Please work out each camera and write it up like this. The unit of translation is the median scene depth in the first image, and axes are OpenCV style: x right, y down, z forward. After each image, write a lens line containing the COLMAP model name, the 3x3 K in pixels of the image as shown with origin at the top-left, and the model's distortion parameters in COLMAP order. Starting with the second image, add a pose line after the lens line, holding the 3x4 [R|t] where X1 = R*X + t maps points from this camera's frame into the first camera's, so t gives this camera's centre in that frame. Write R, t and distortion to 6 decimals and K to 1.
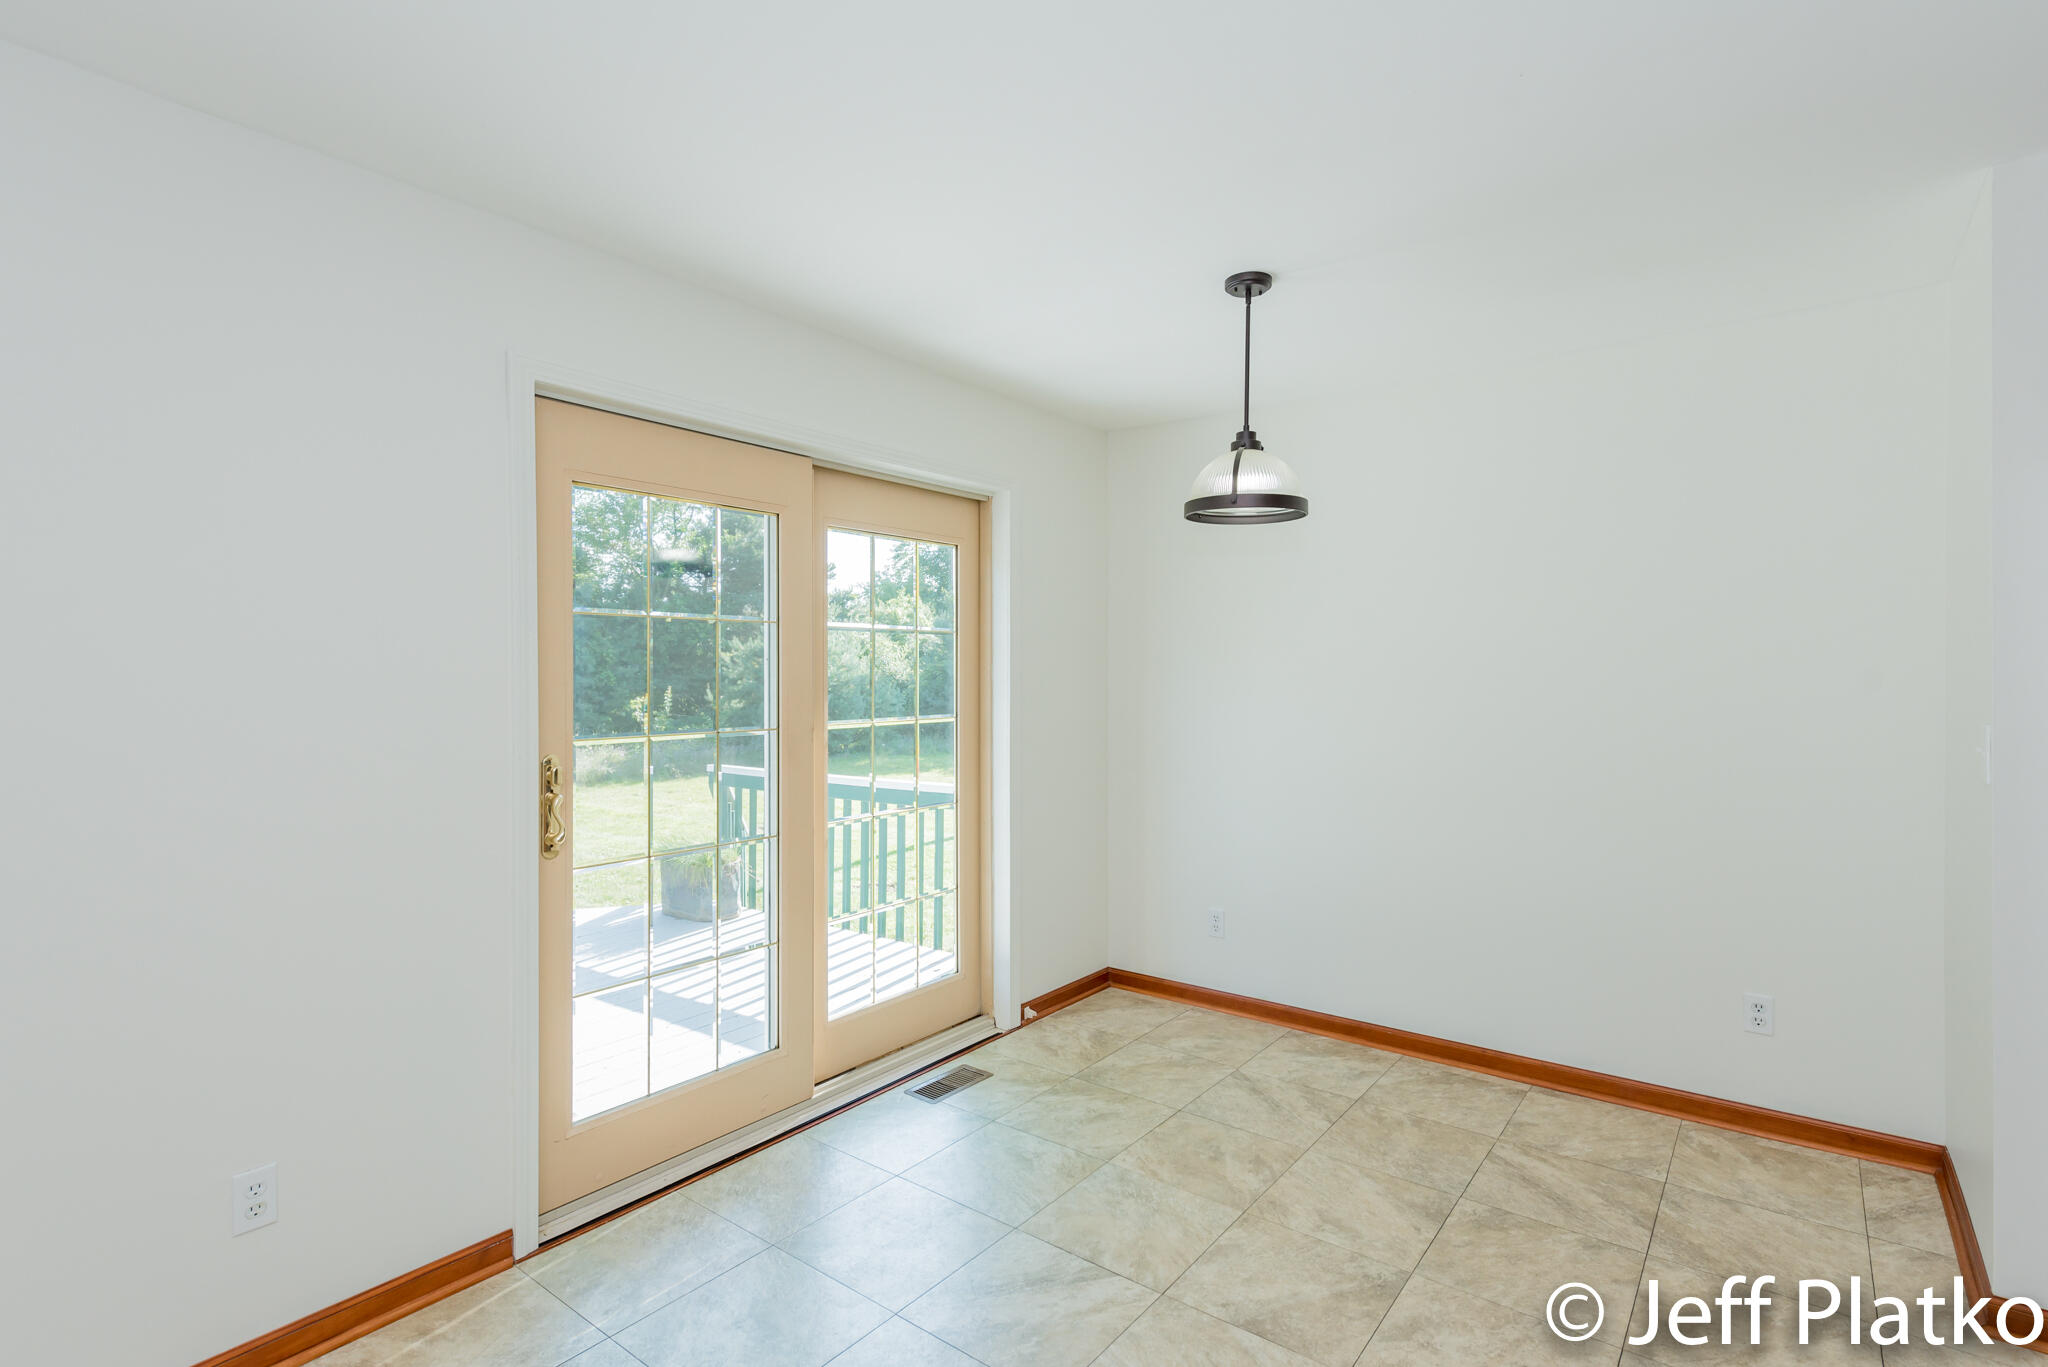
lens RADIAL K [[970.0, 0, 1024.0], [0, 970.0, 683.5], [0, 0, 1]] dist [0.001682, 0.000289]
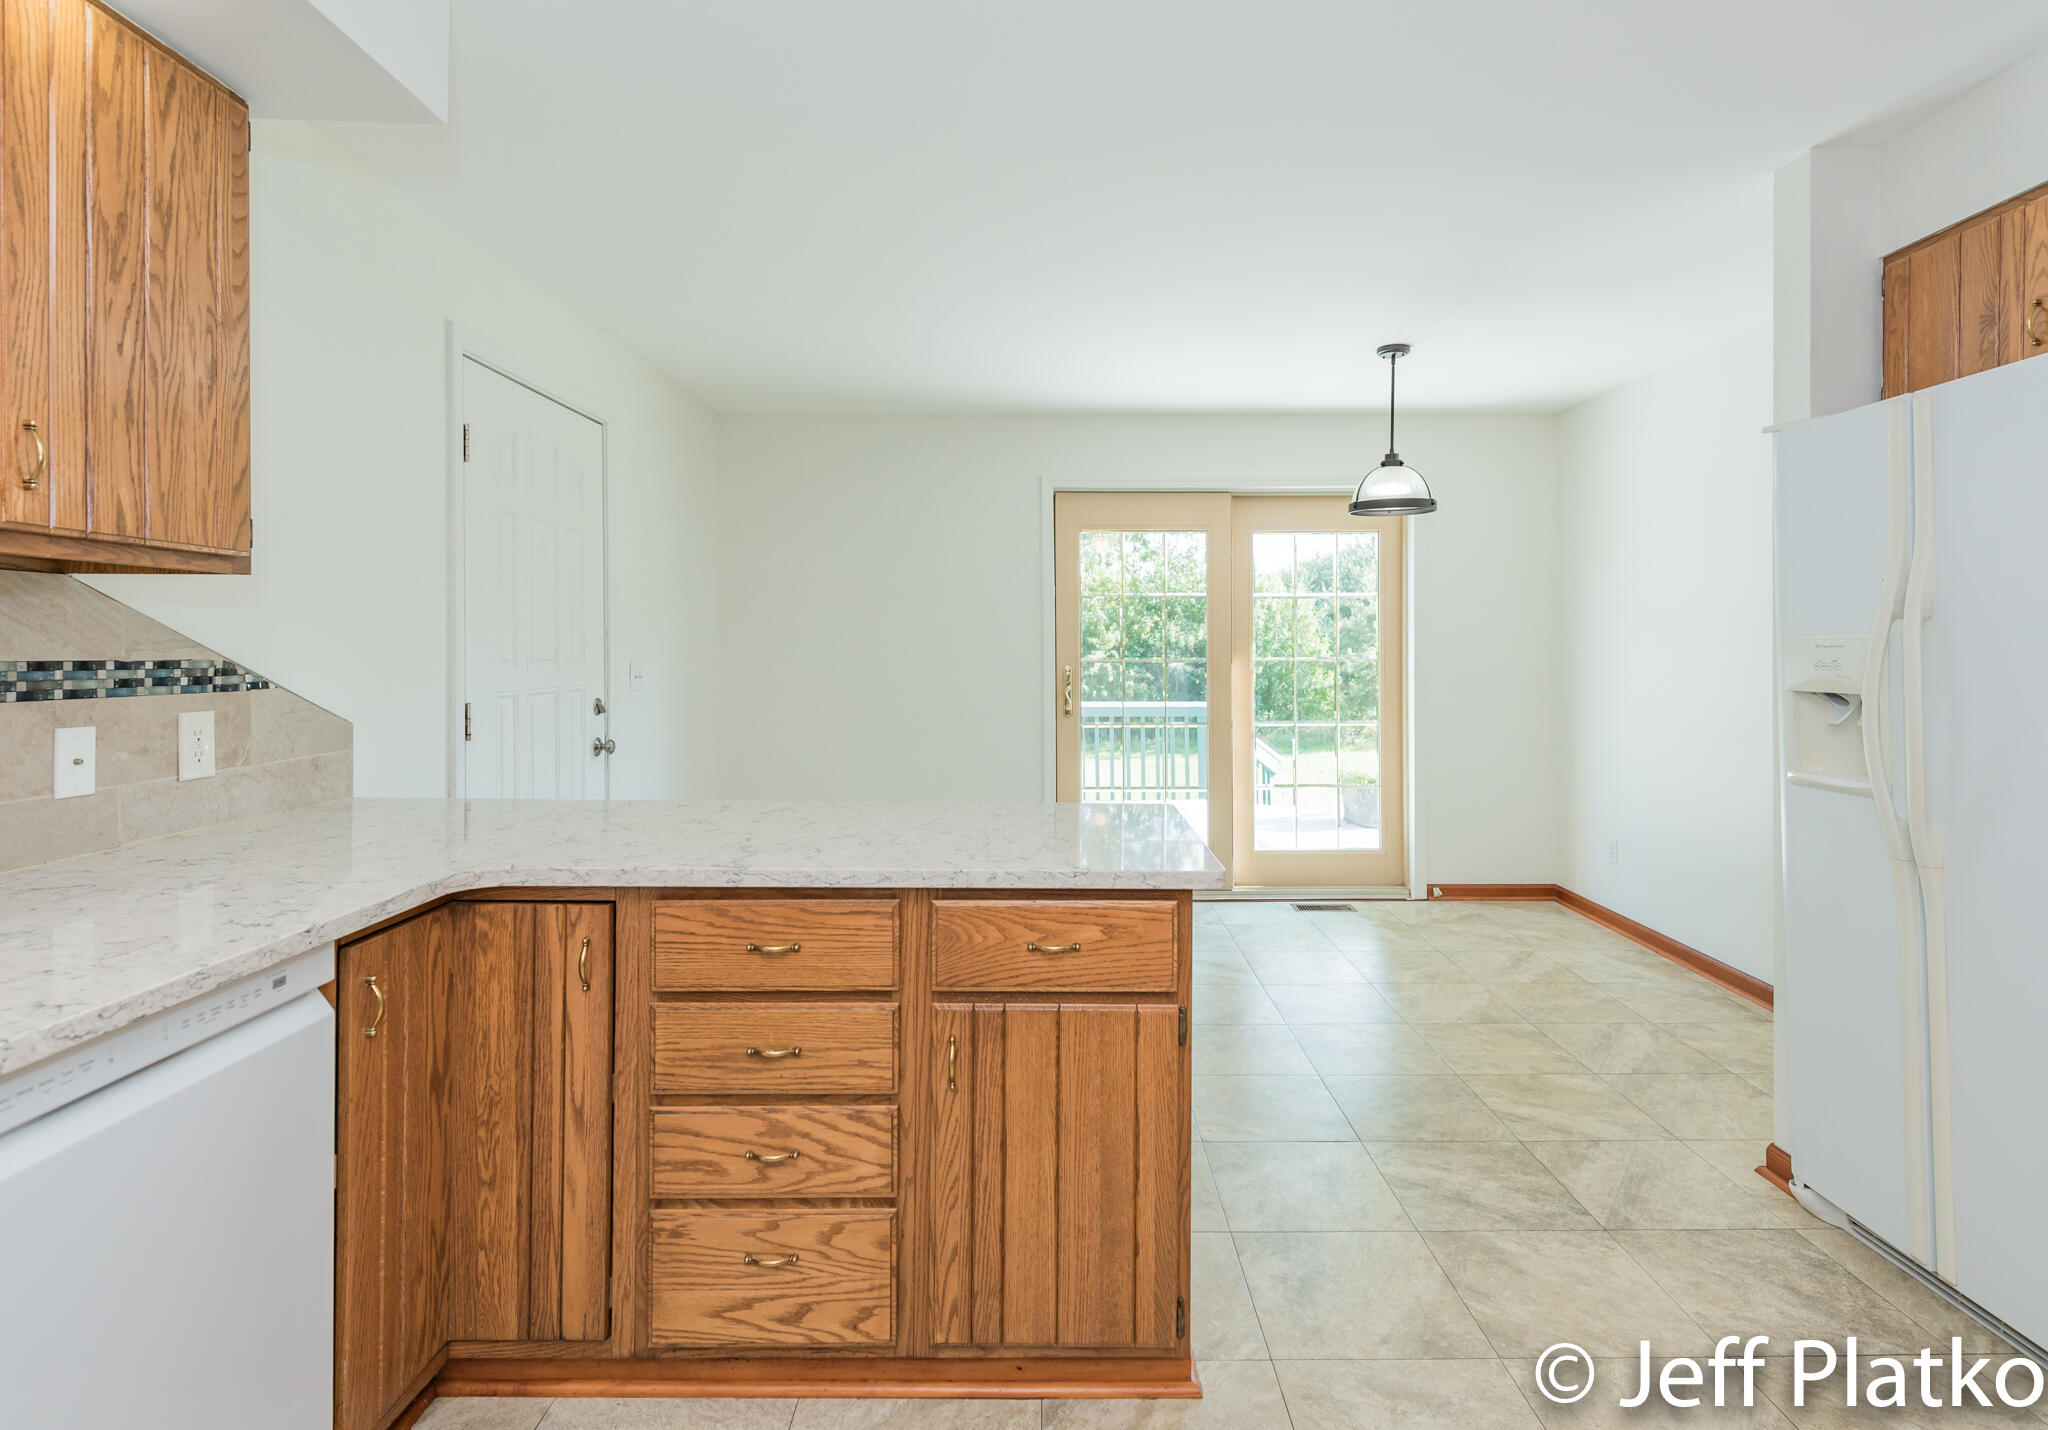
lens RADIAL K [[1044.7, 0, 1051.6], [0, 1044.7, 646.5], [0, 0, 1]] dist [0.017924, -0.007672]
pose [[0.616667, -0.000148, -0.787224, 1.031669], [-0.000065, 1.000000, -0.000239, 0.024753], [0.787224, 0.000199, 0.616667, -0.323968]]
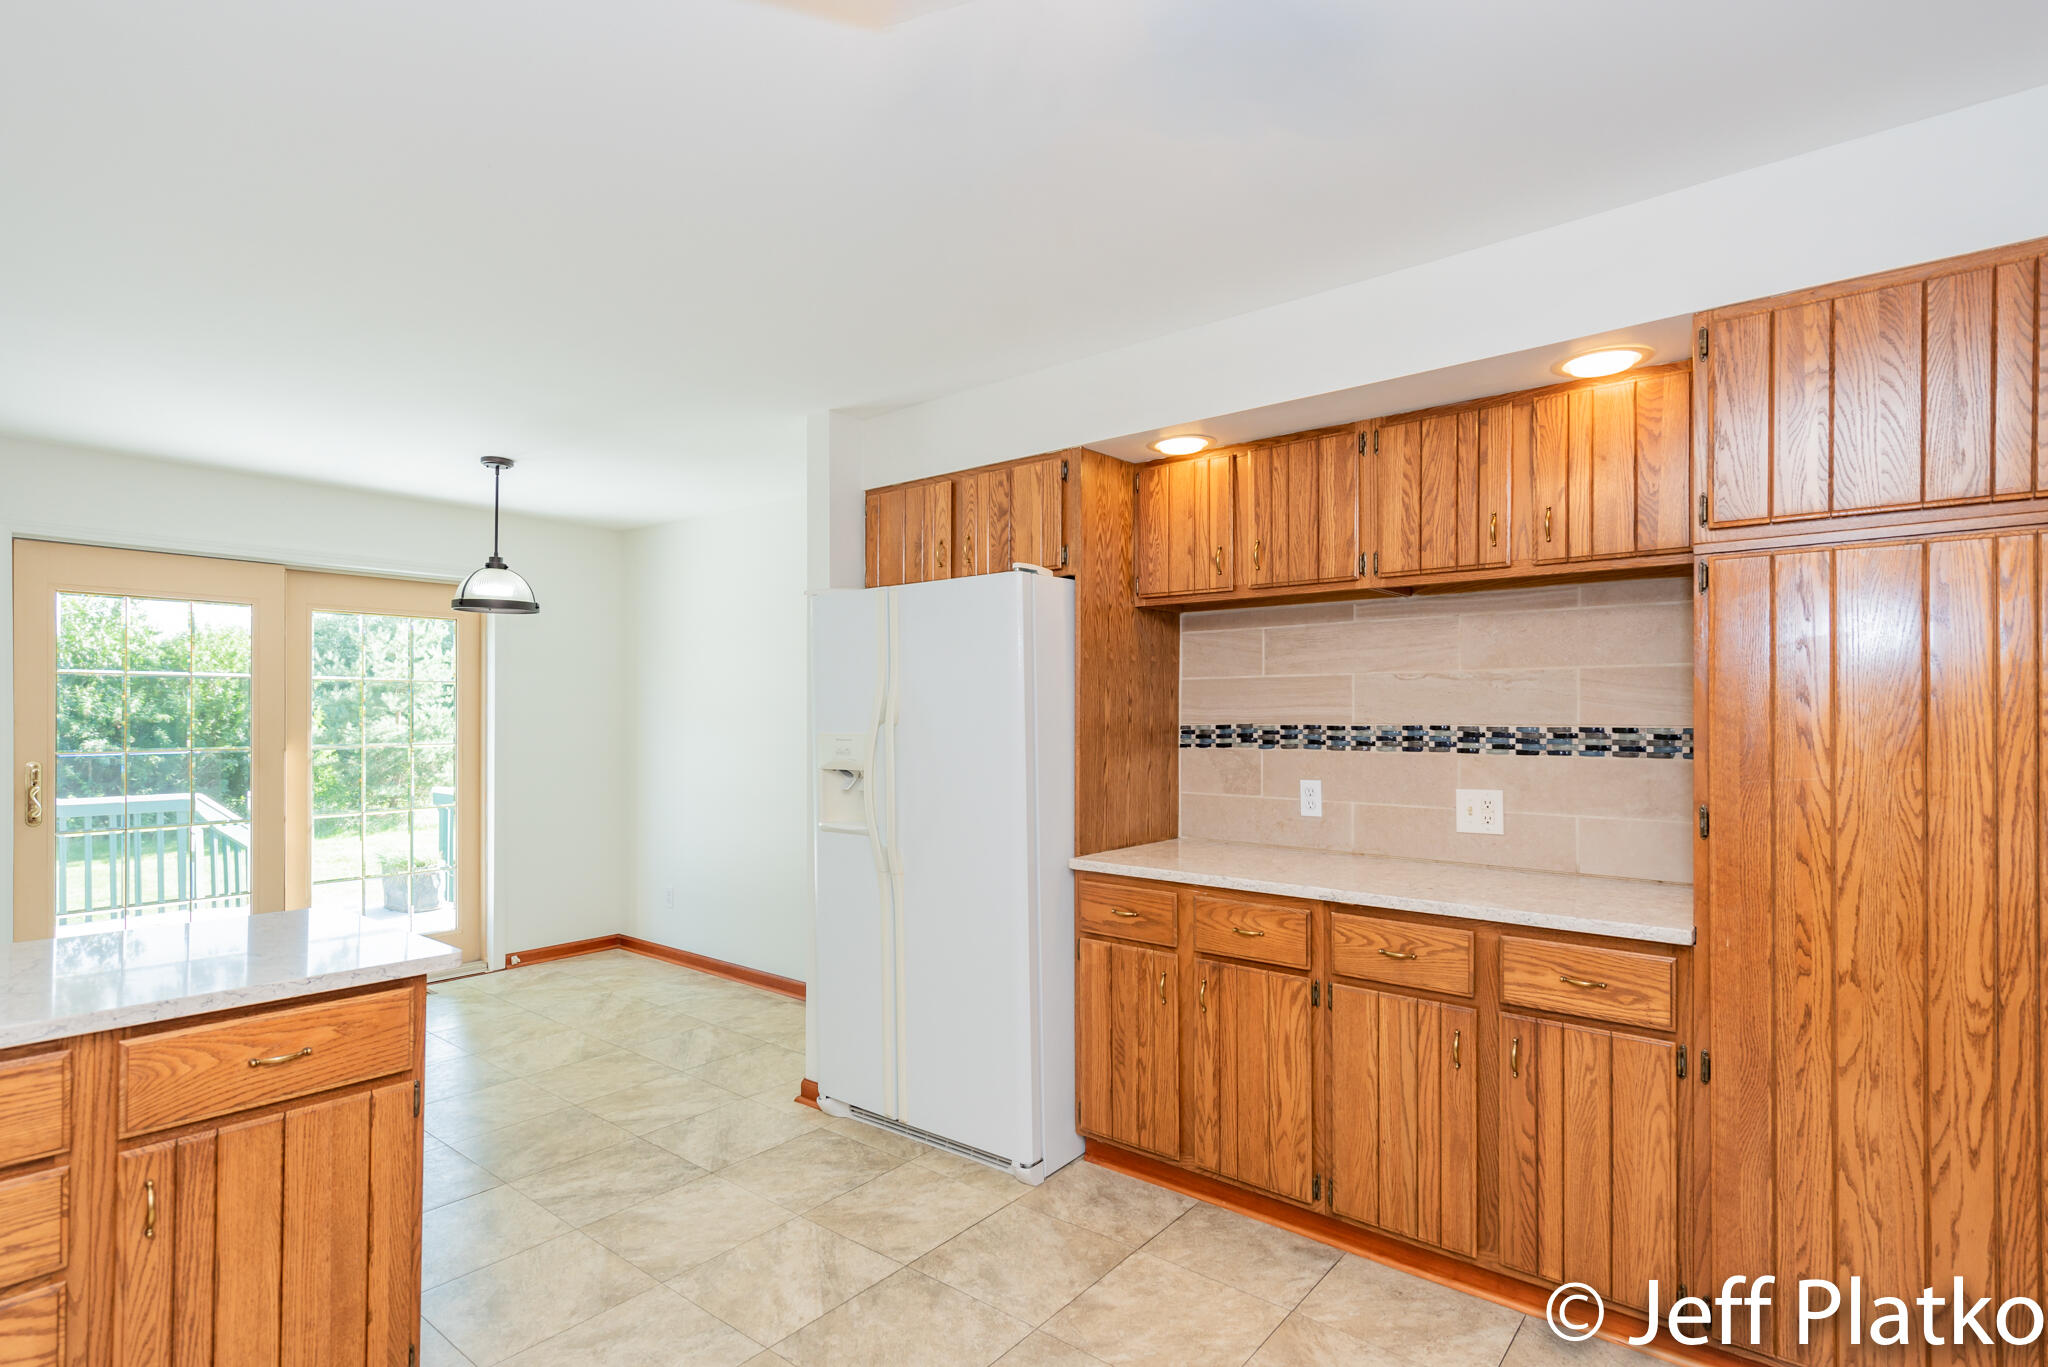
lens RADIAL K [[1000.9, 0, 1031.7], [0, 1000.9, 707.7], [0, 0, 1]] dist [-0.001440, -0.000311]
pose [[0.999859, -0.000751, -0.016803, 1.007693], [0.000581, 0.999948, -0.010136, -0.000707], [0.016810, 0.010125, 0.999807, -0.531690]]
